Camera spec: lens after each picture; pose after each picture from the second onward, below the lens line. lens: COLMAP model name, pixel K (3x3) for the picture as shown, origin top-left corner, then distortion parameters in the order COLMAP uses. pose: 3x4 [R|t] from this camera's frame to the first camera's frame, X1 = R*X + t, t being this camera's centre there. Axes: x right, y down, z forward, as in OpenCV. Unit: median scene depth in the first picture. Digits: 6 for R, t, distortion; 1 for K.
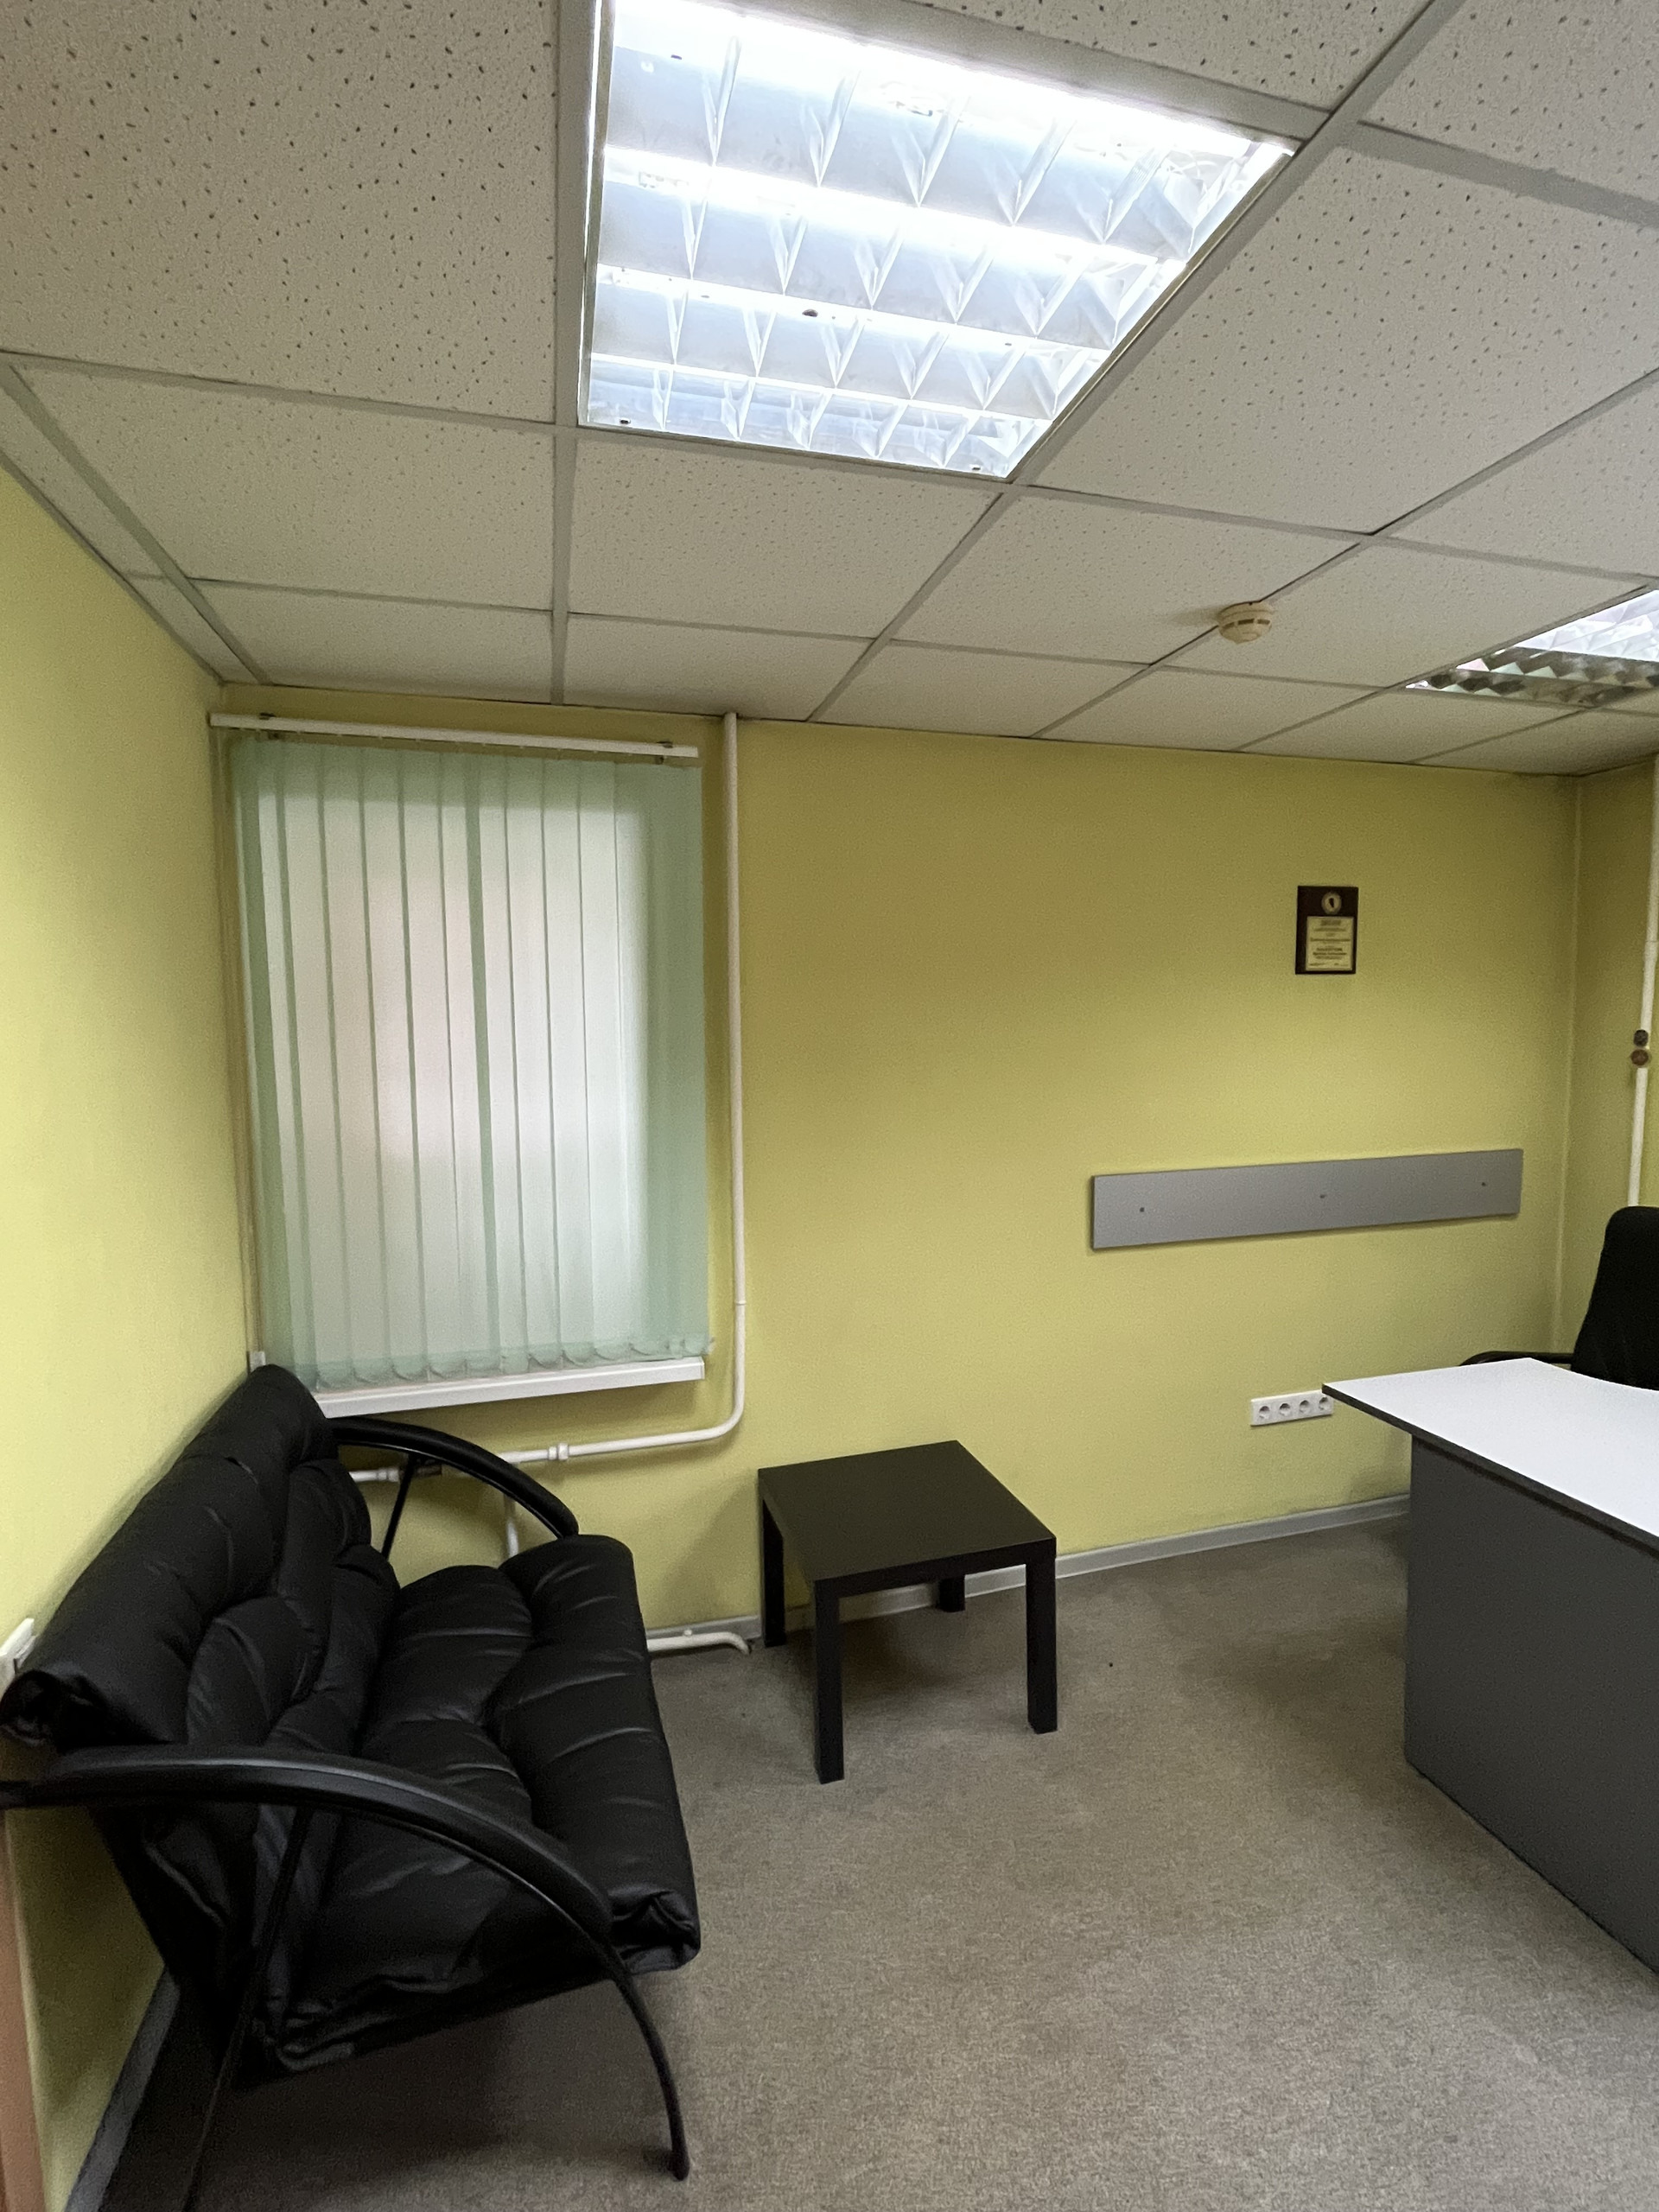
lens RADIAL K [[1033.1, 0, 829.5], [0, 1033.1, 1106.0], [0, 0, 1]] dist [-0.001298, -0.000731]
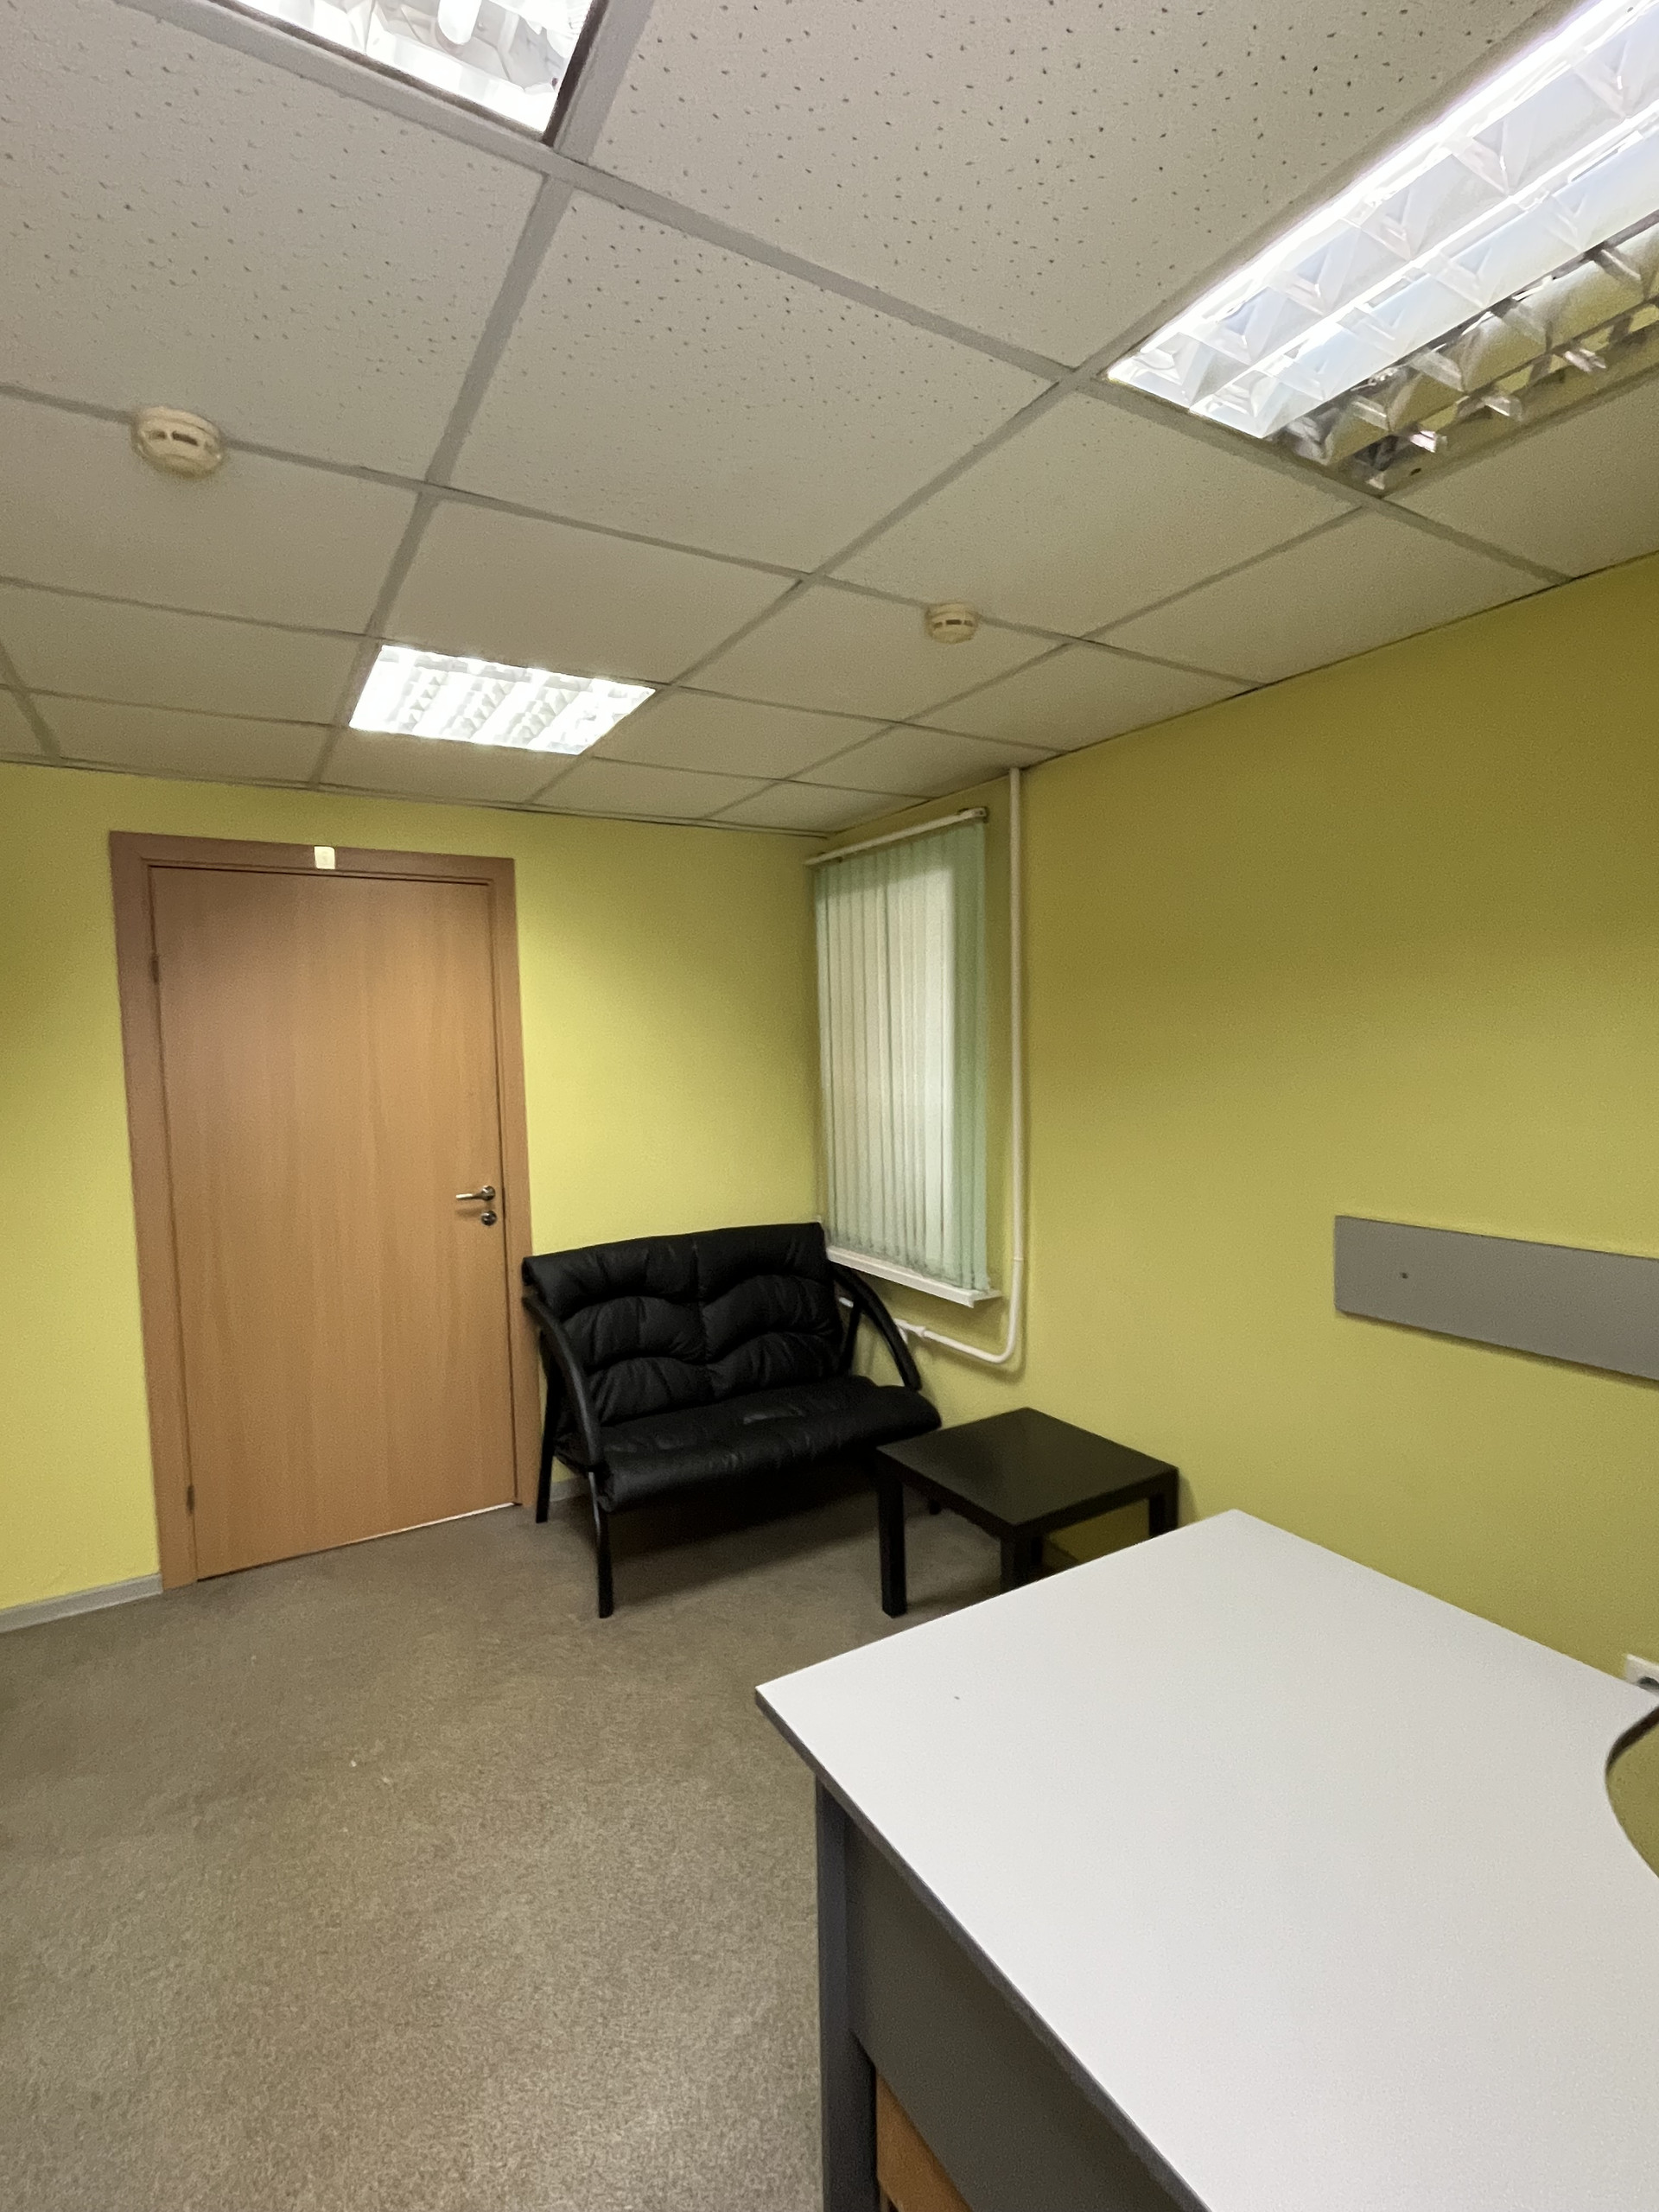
lens RADIAL K [[1037.3, 0, 824.4], [0, 1037.3, 1100.3], [0, 0, 1]] dist [-0.001307, -0.000676]
pose [[0.260485, 0.060114, -0.963605, 1.092128], [-0.062515, 0.997015, 0.045299, -0.035530], [0.963452, 0.048440, 0.263466, 0.507015]]
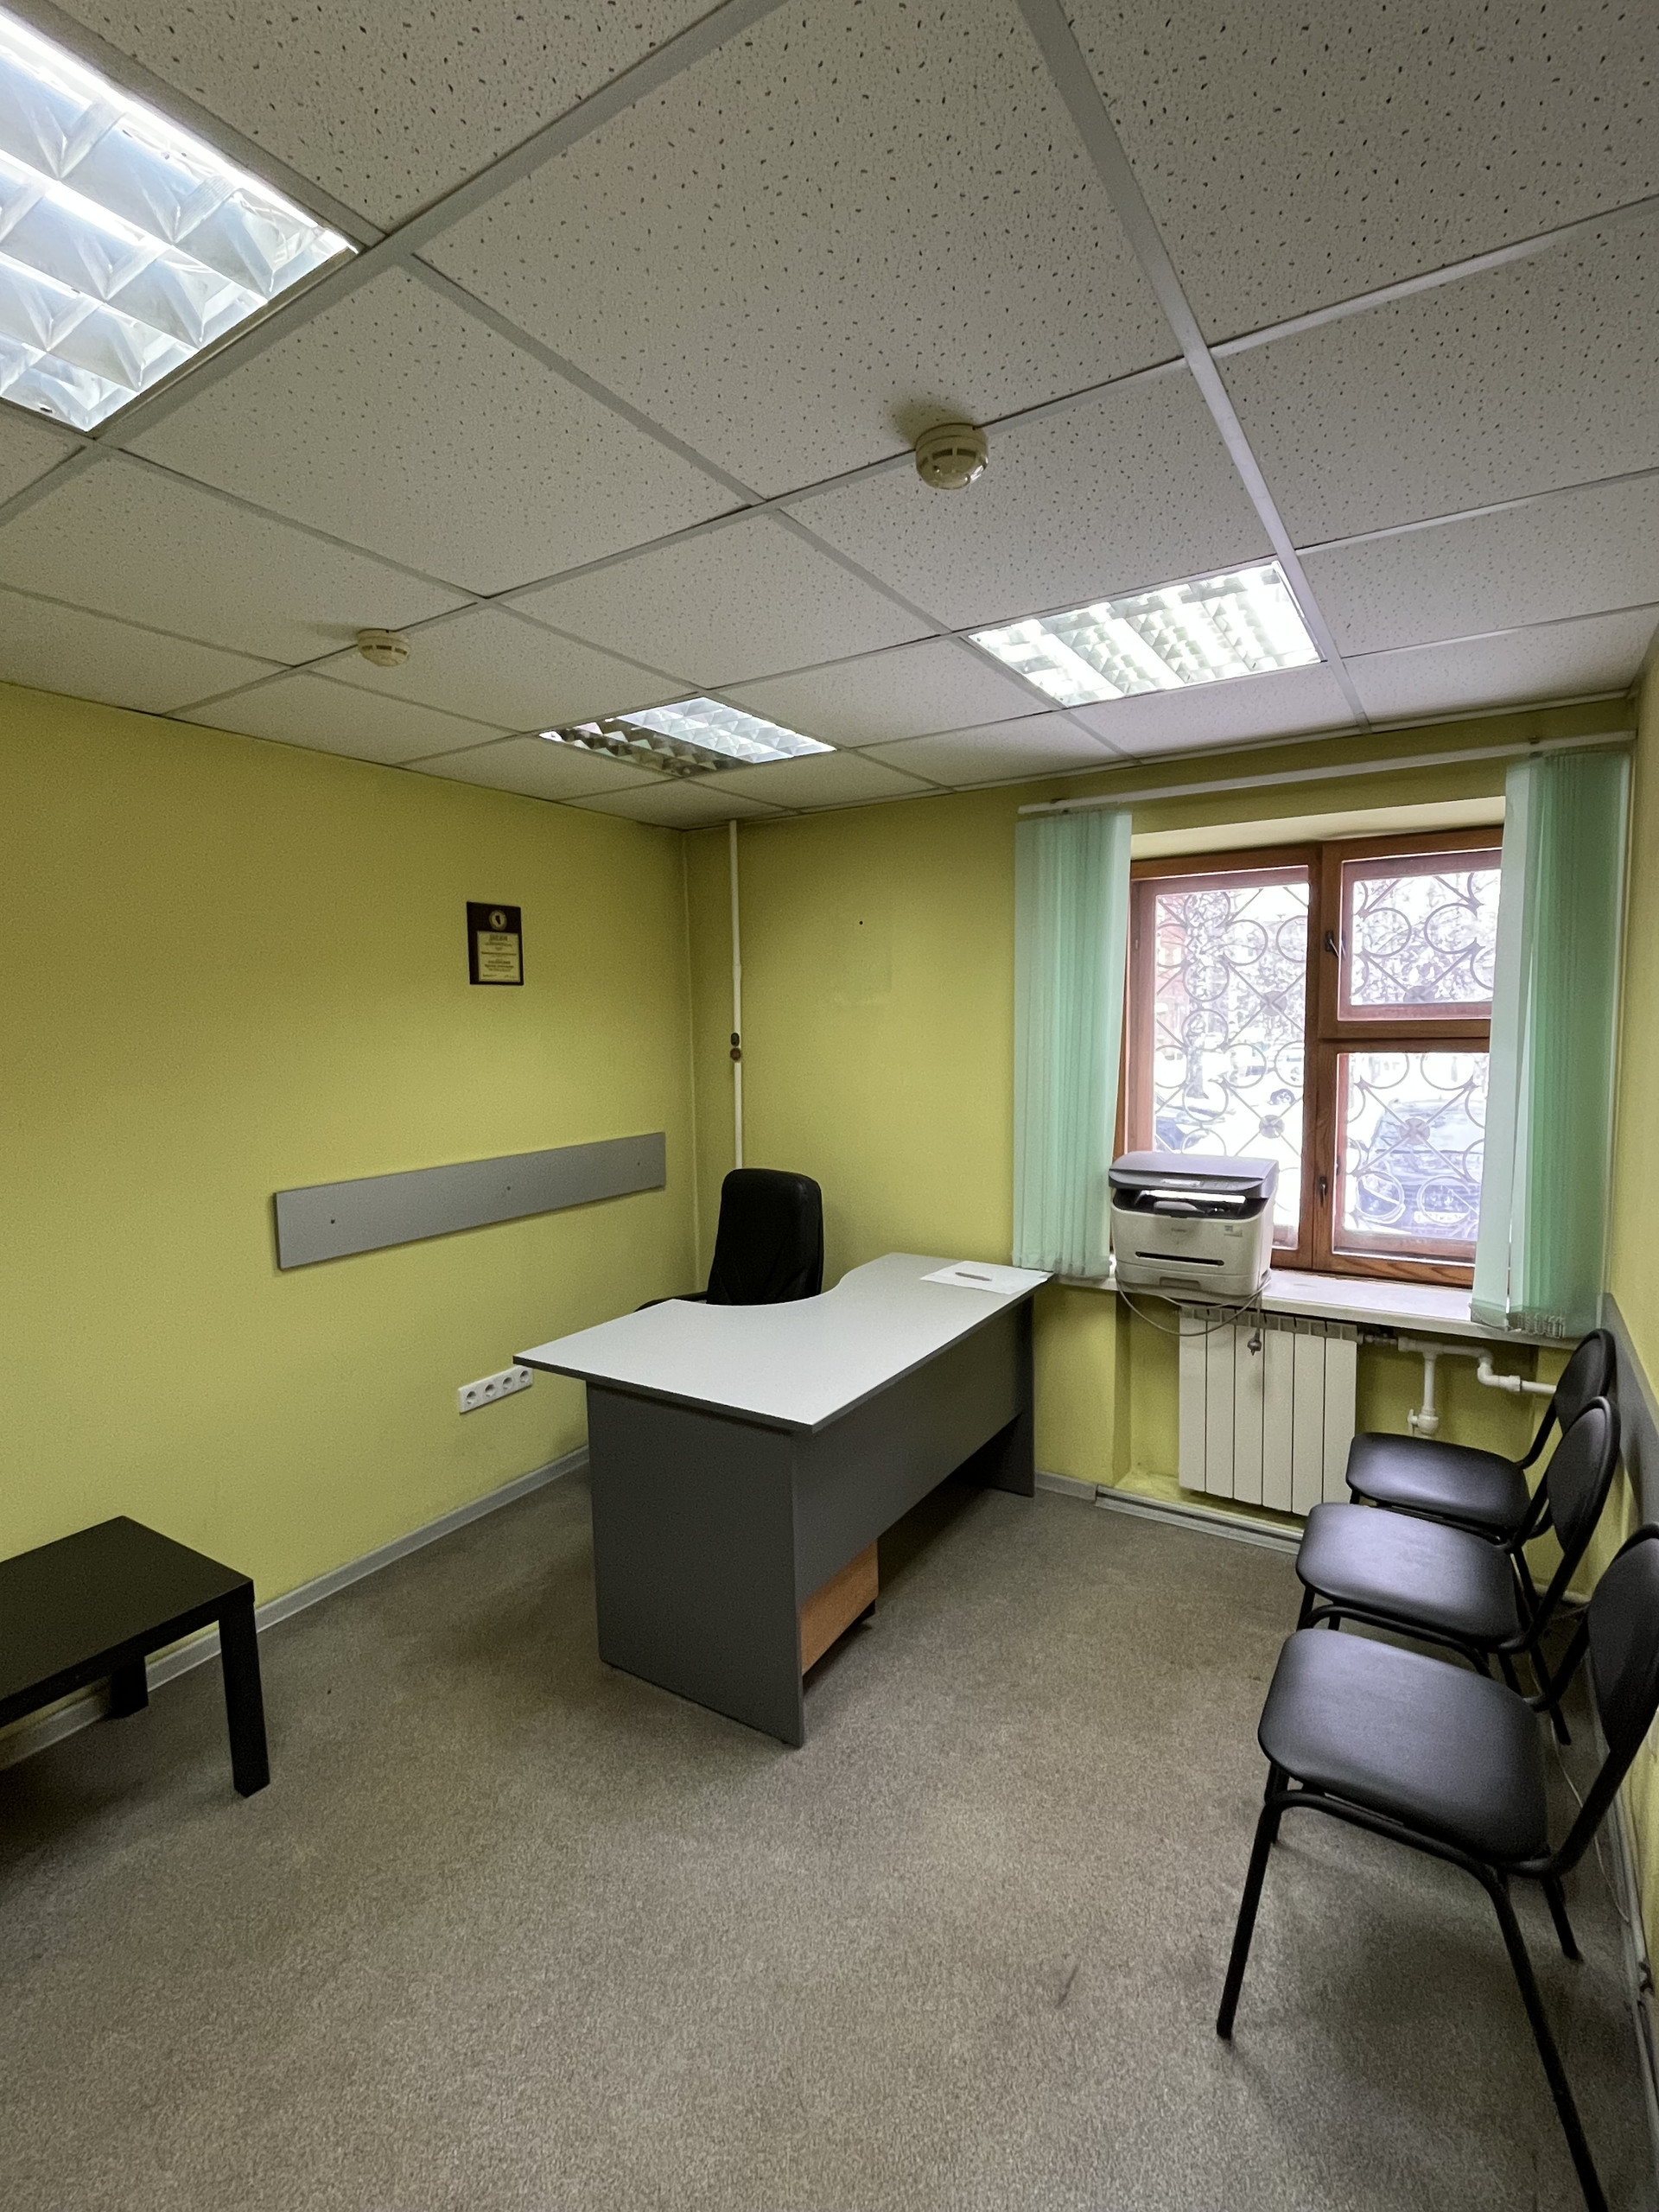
lens RADIAL K [[1033.1, 0, 829.5], [0, 1033.1, 1106.0], [0, 0, 1]] dist [-0.001298, -0.000731]
pose [[0.744811, -0.056601, 0.664870, 0.010925], [0.063880, 0.997868, 0.013389, 0.010389], [-0.664210, 0.032500, 0.746839, -0.057394]]
